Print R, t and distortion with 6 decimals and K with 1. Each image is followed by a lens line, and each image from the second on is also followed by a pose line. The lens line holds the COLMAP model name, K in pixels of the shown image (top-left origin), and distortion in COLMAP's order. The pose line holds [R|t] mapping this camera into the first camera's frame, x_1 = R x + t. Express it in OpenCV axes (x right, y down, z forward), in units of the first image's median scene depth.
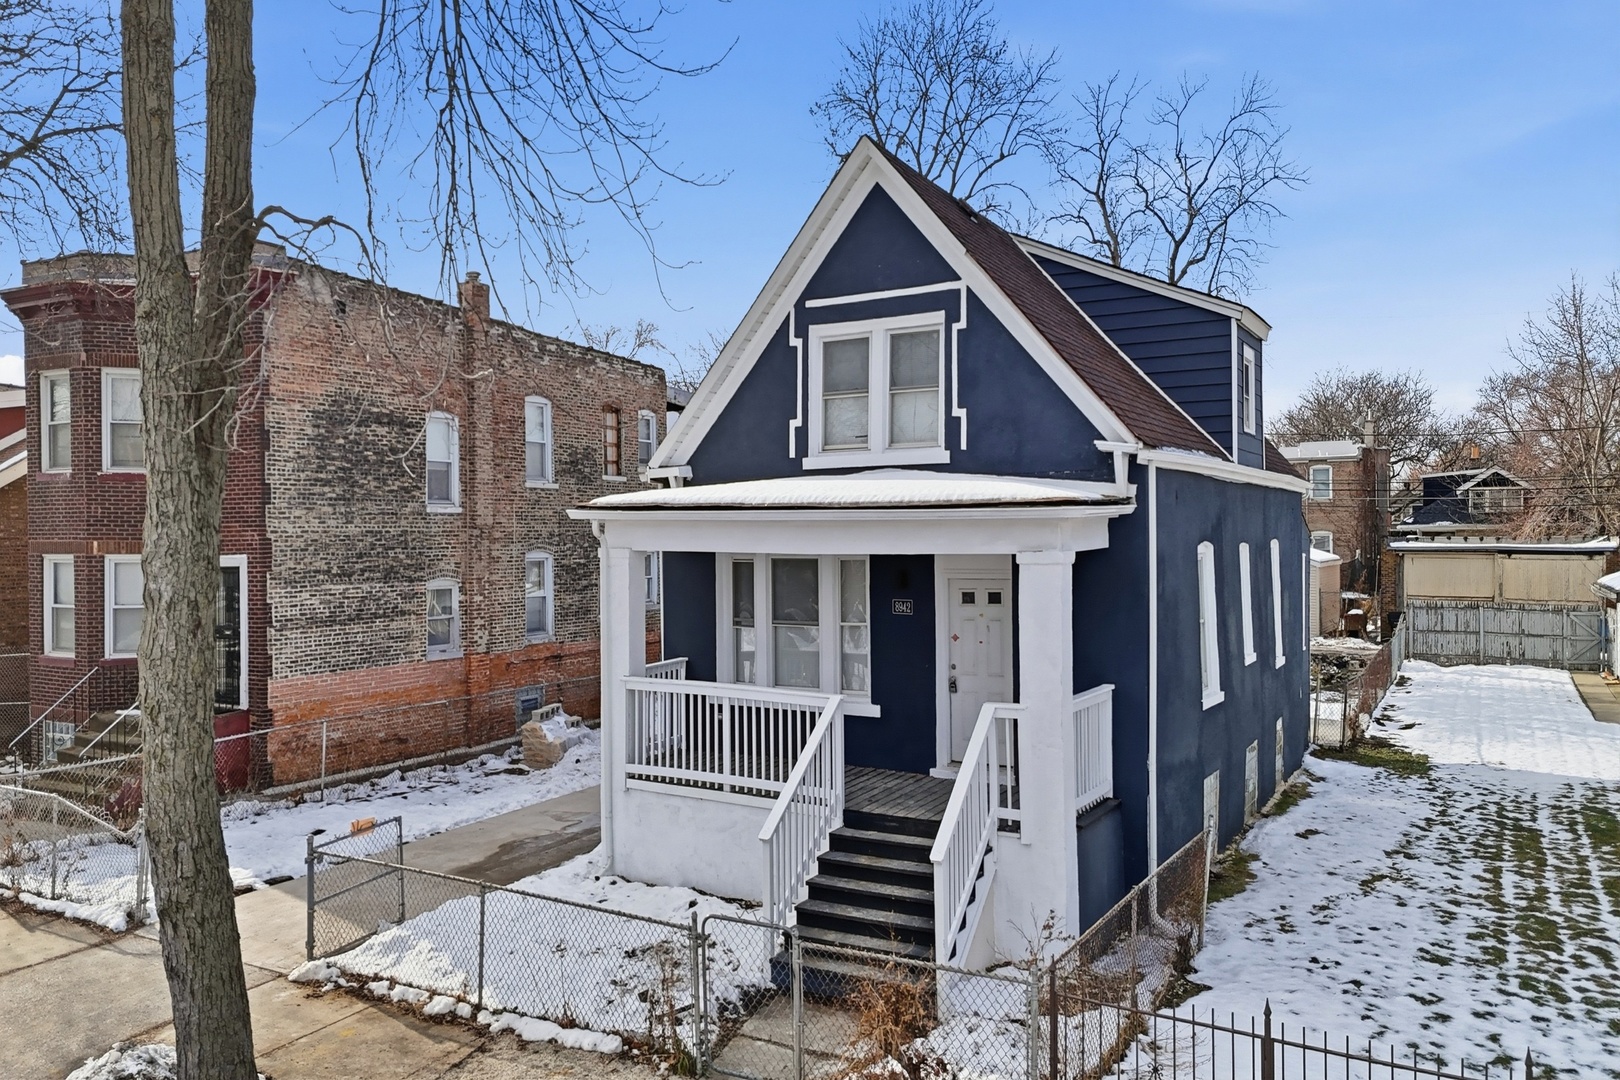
lens RADIAL K [[1200.0, 0, 815.6], [0, 1200.0, 538.0], [0, 0, 1]] dist [0.070011, -0.052308]
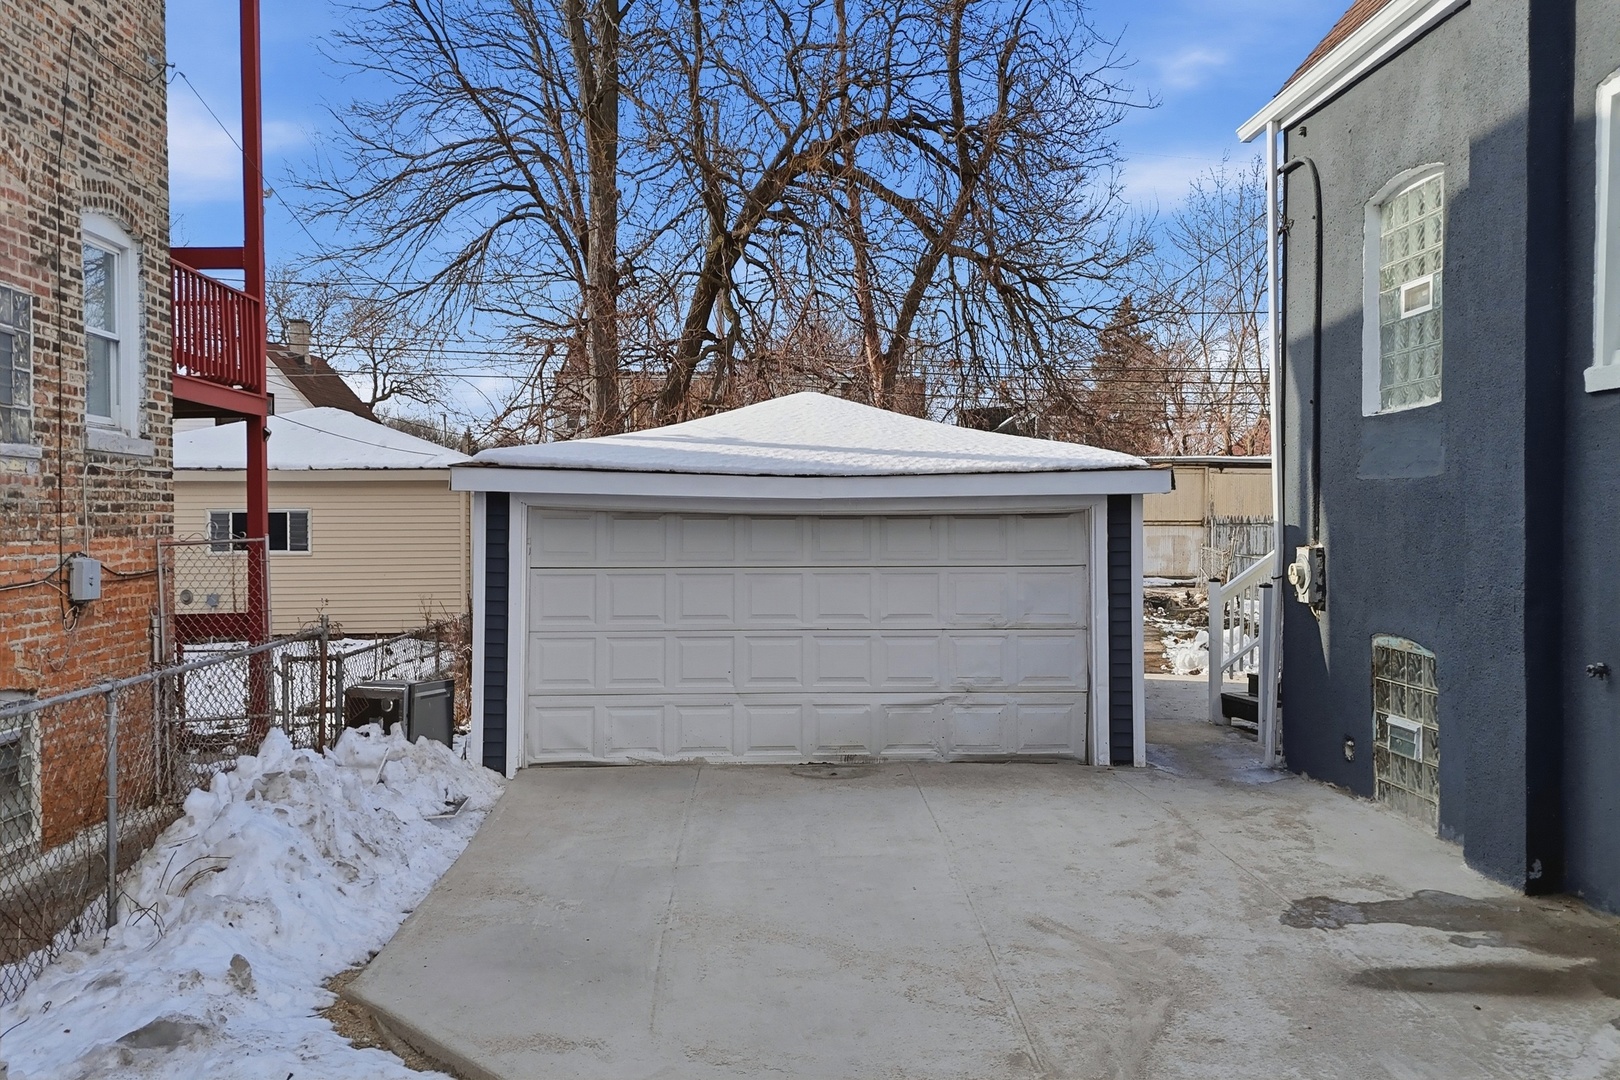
lens RADIAL K [[1200.0, 0, 819.1], [0, 1200.0, 534.6], [0, 0, 1]] dist [0.070011, -0.052308]
pose [[0.838621, -0.007217, 0.544667, -0.299496], [0.004060, 0.999967, 0.007000, 0.149740], [-0.544700, -0.003659, 0.838623, 1.339786]]
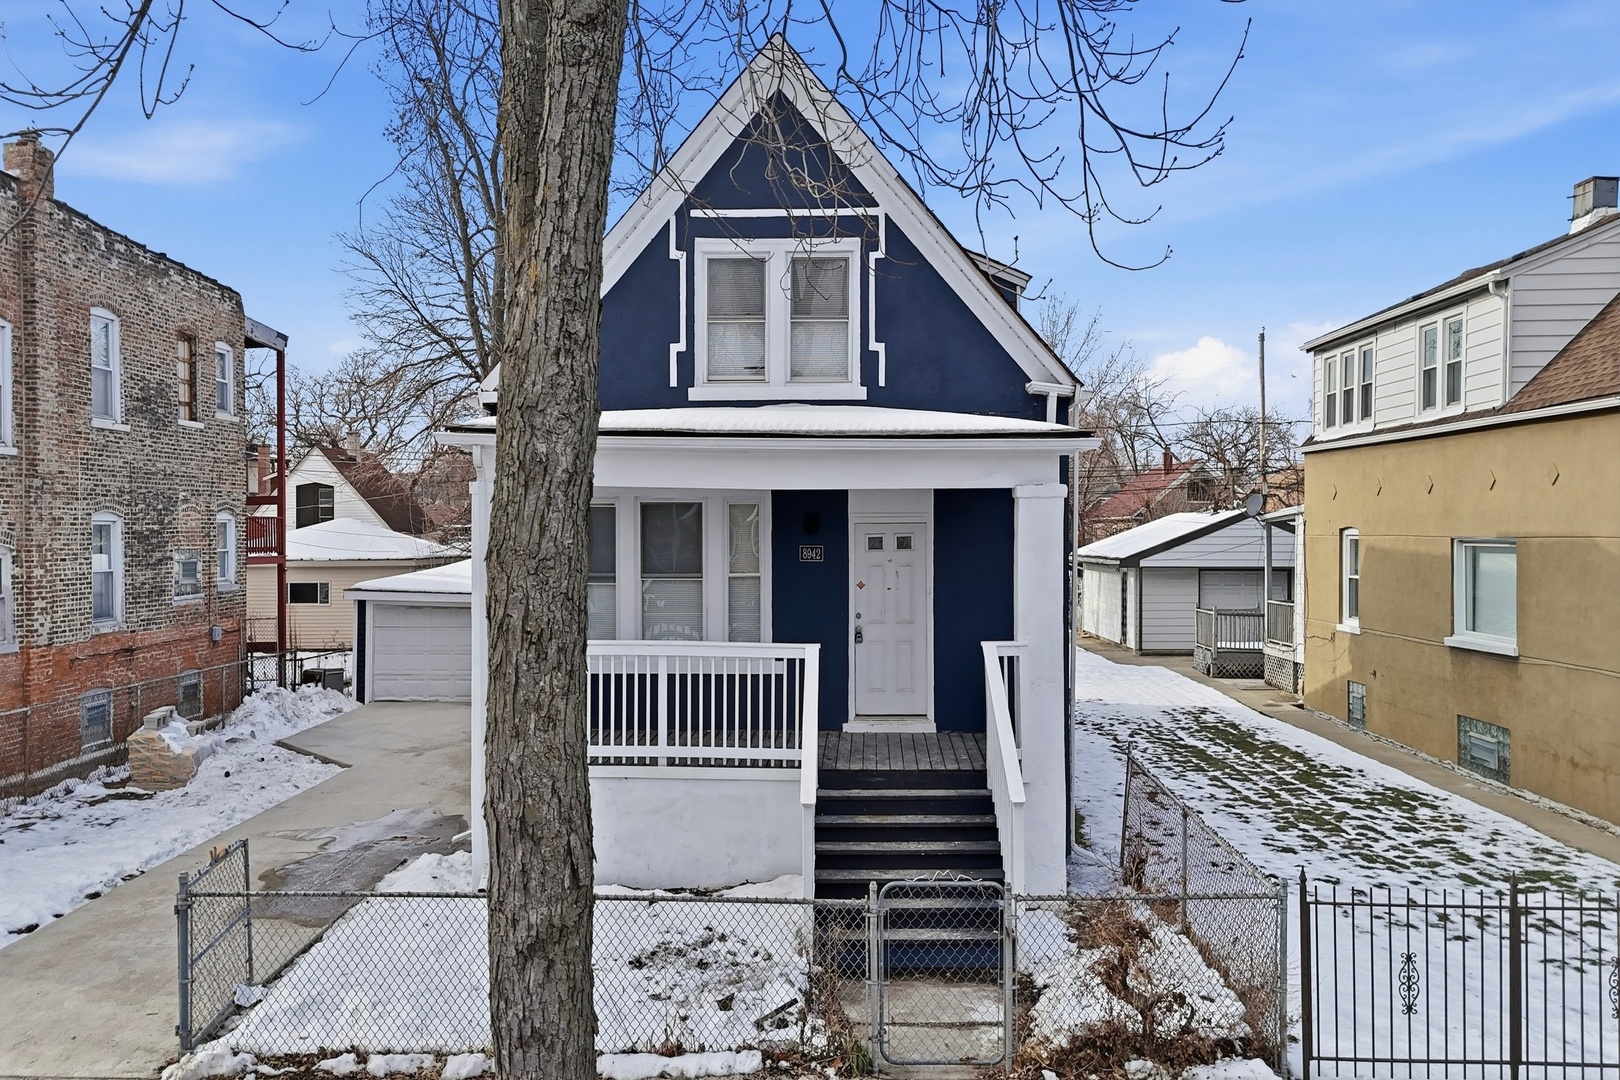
lens RADIAL K [[1200.0, 0, 821.5], [0, 1200.0, 539.4], [0, 0, 1]] dist [0.070011, -0.052308]
pose [[0.876172, 0.000773, 0.481998, -0.352237], [-0.002616, 0.999992, 0.003152, 0.042199], [-0.481991, -0.004023, 0.876167, 0.176936]]
